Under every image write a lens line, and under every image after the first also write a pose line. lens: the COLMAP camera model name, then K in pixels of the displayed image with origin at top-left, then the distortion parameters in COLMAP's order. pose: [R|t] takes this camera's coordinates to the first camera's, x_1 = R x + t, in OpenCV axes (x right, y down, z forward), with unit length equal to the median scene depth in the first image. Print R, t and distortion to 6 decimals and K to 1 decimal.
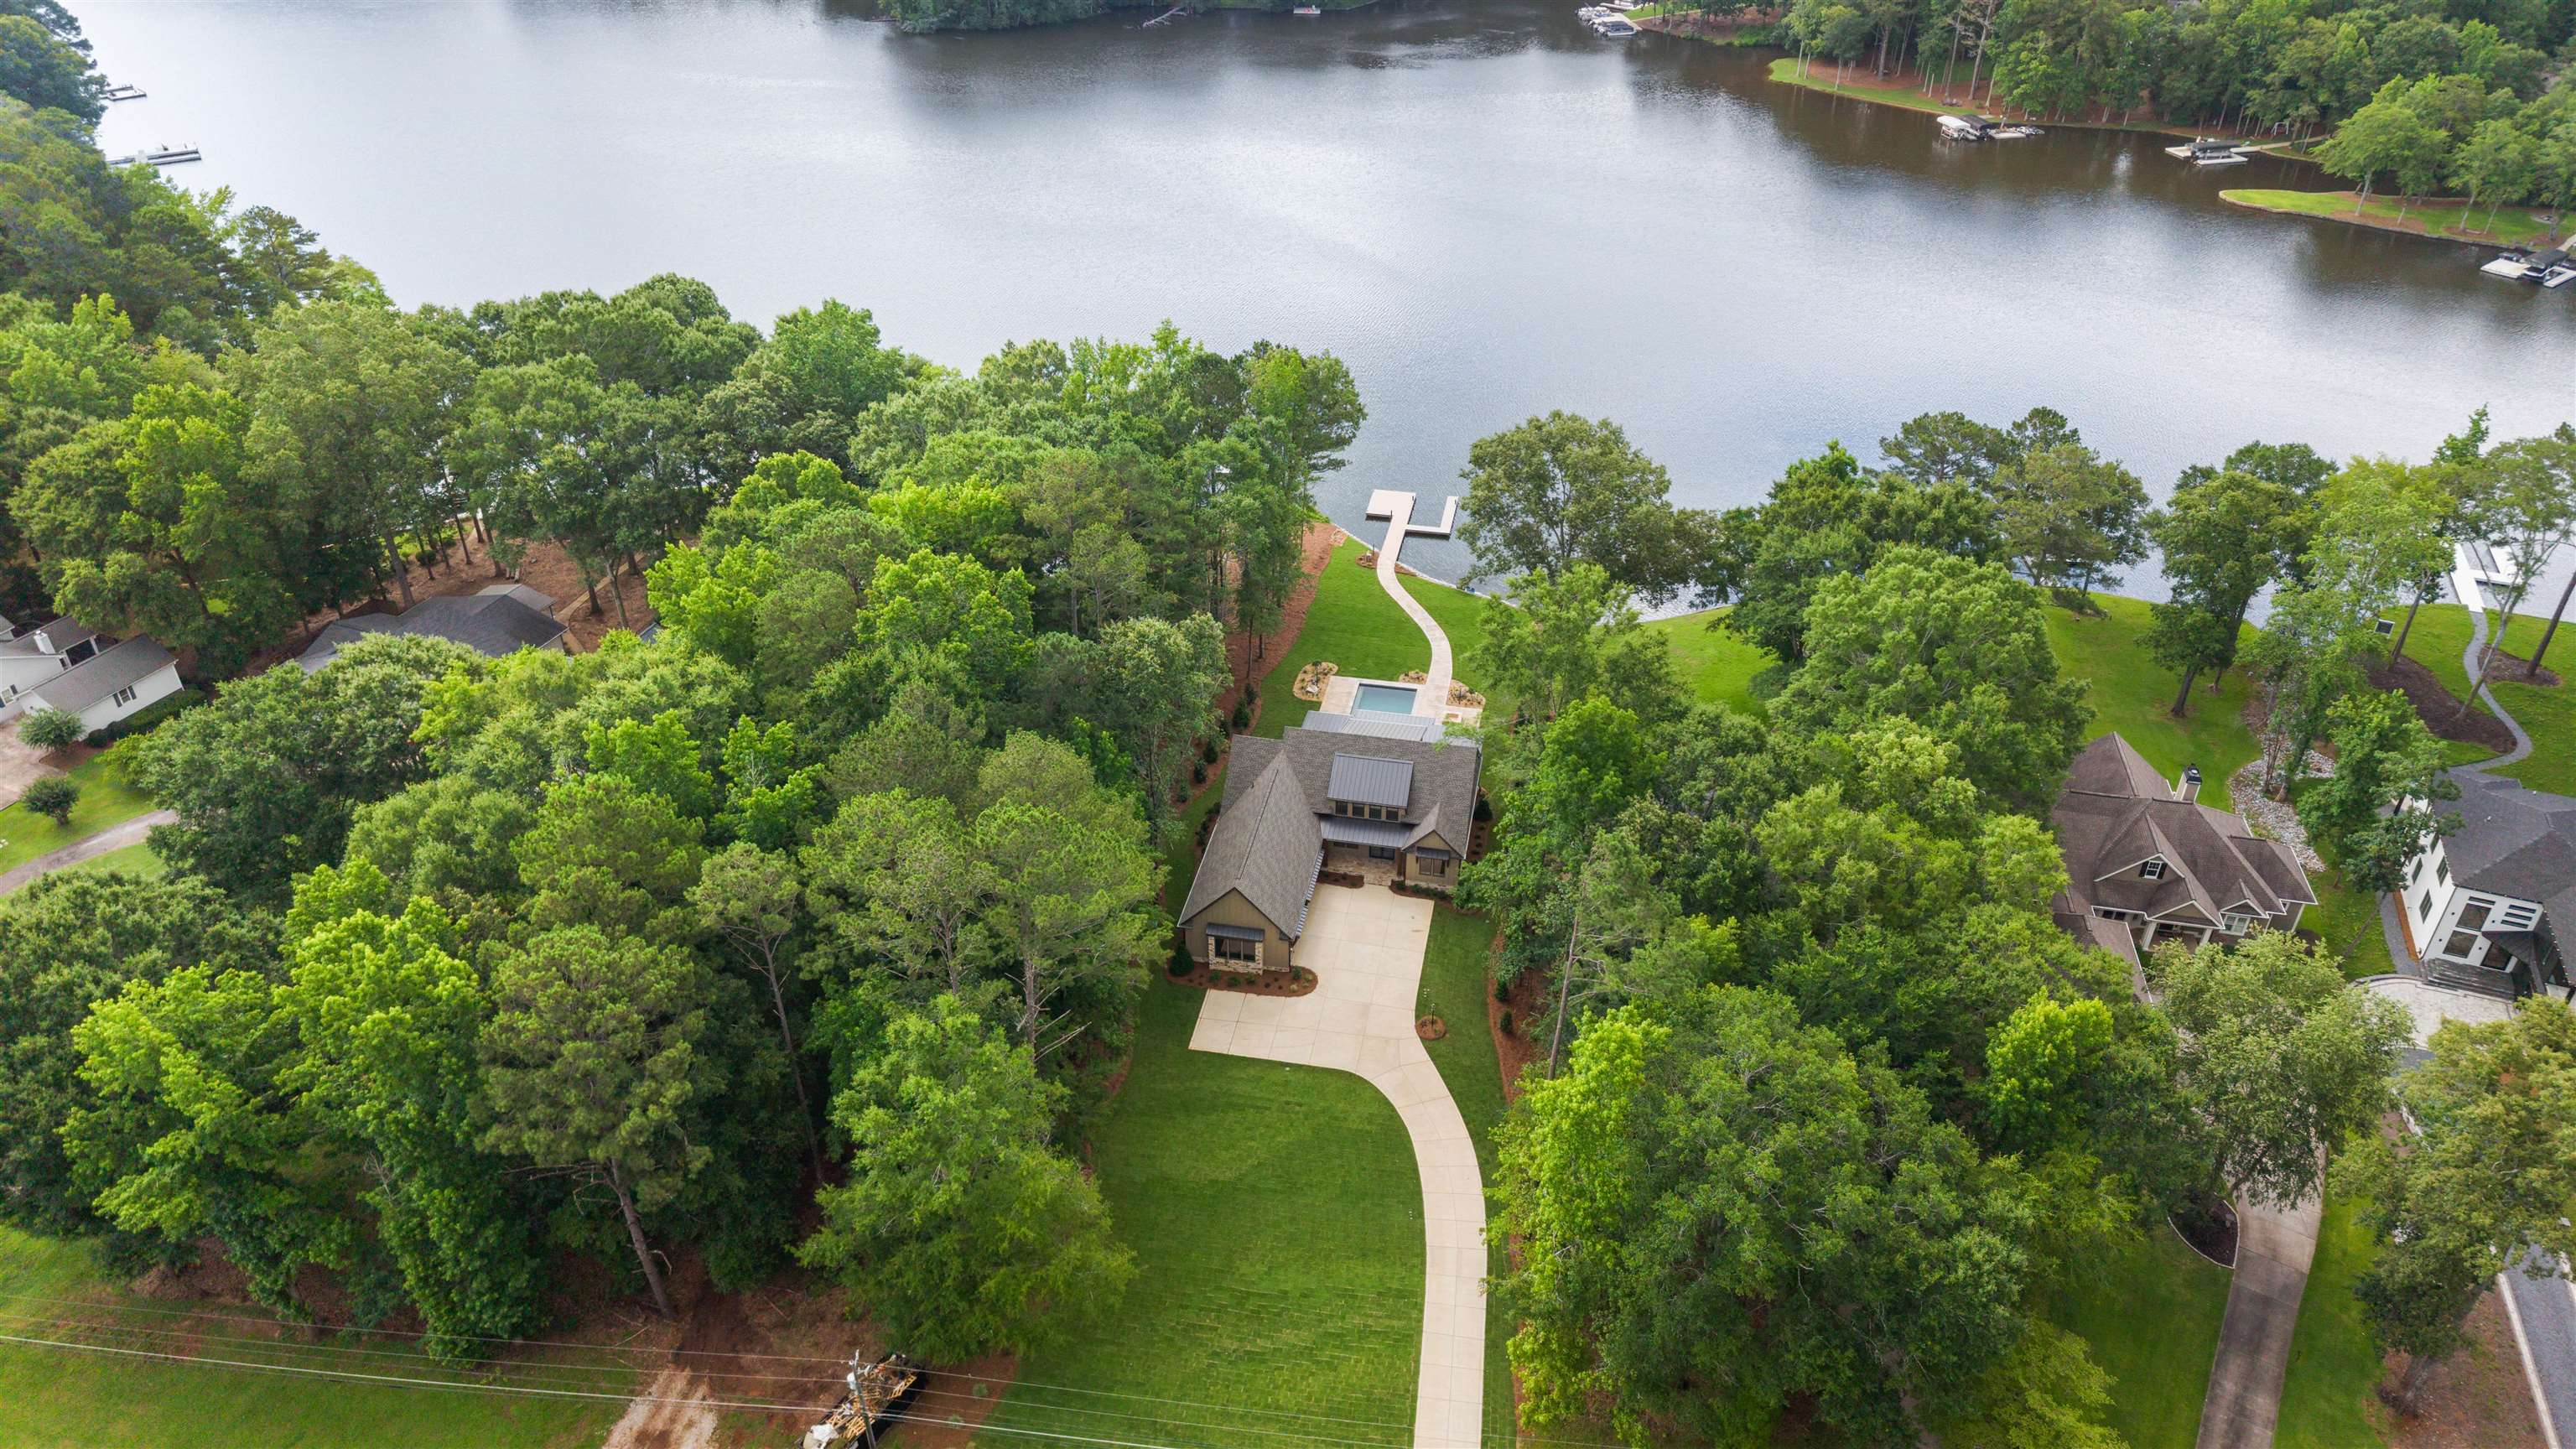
lens RADIAL K [[1741.8, 0, 1285.0], [0, 1741.8, 767.8], [0, 0, 1]] dist [0.043301, -0.000023]
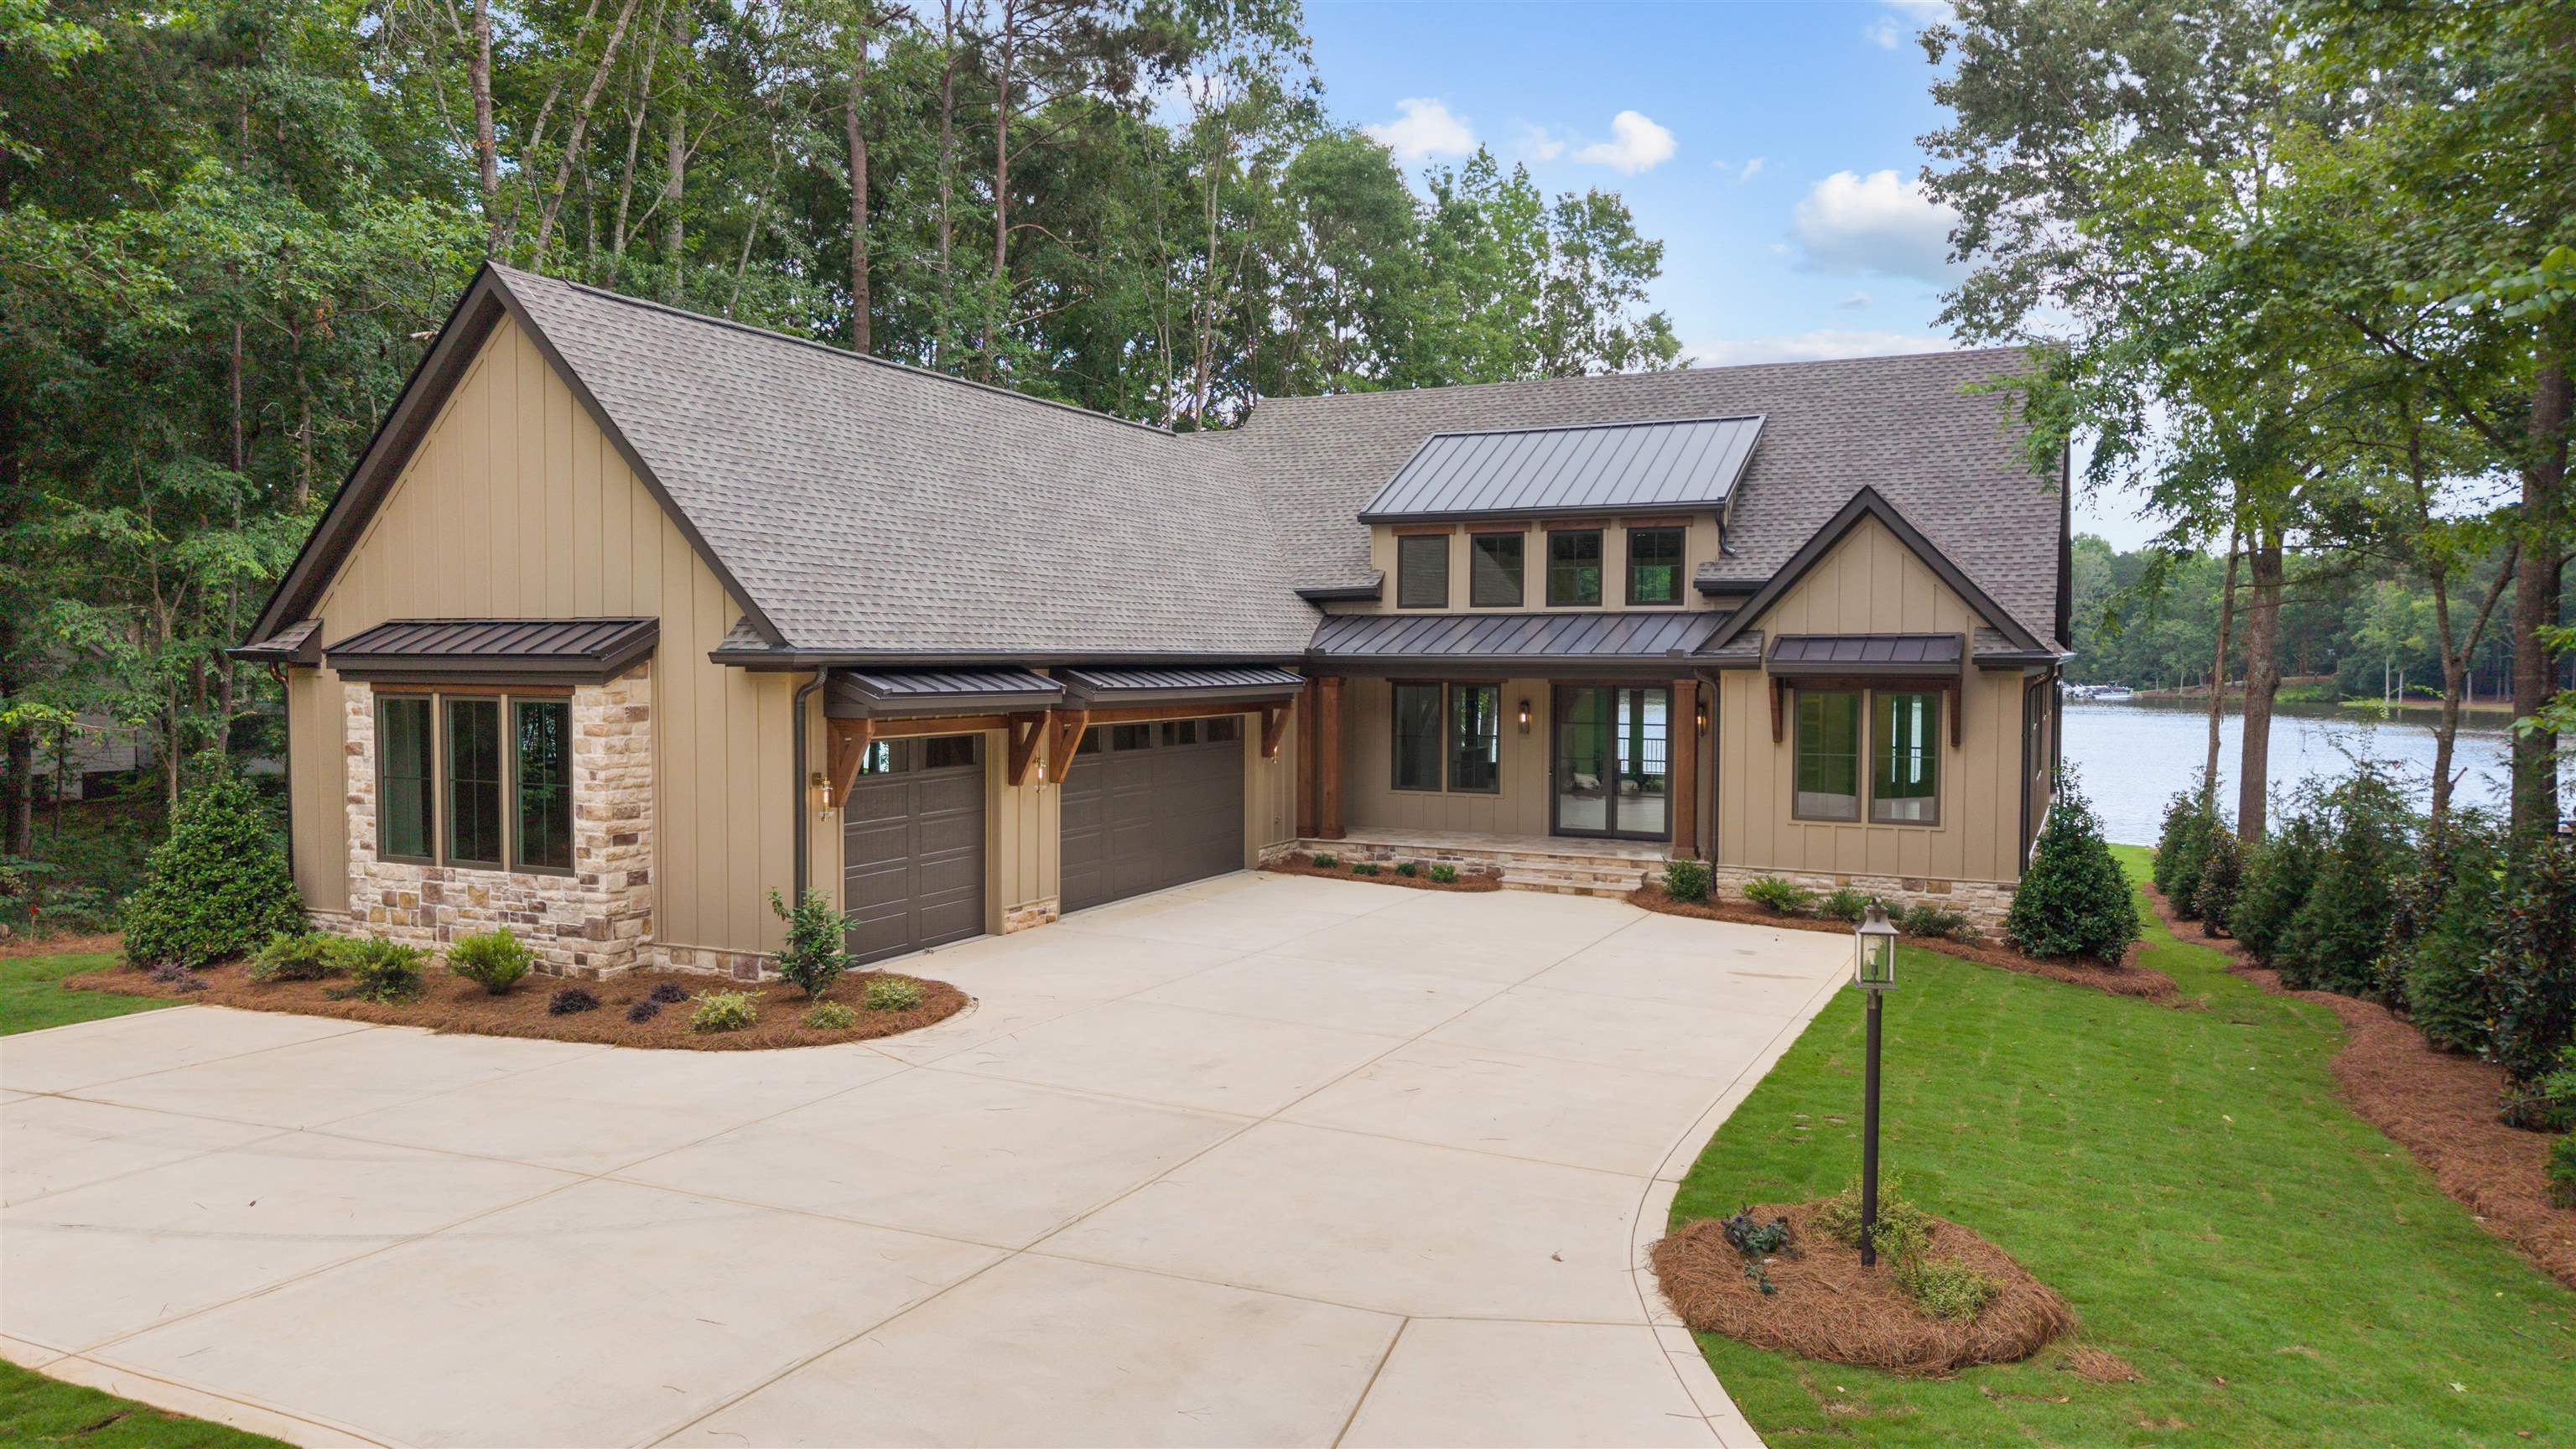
lens RADIAL K [[1741.8, 0, 1285.0], [0, 1741.8, 767.8], [0, 0, 1]] dist [0.043301, -0.000023]
pose [[0.968159, 0.020794, -0.249470, 0.075604], [-0.147426, 0.852763, -0.501059, 0.167809], [0.202320, 0.521883, 0.828676, 0.885155]]
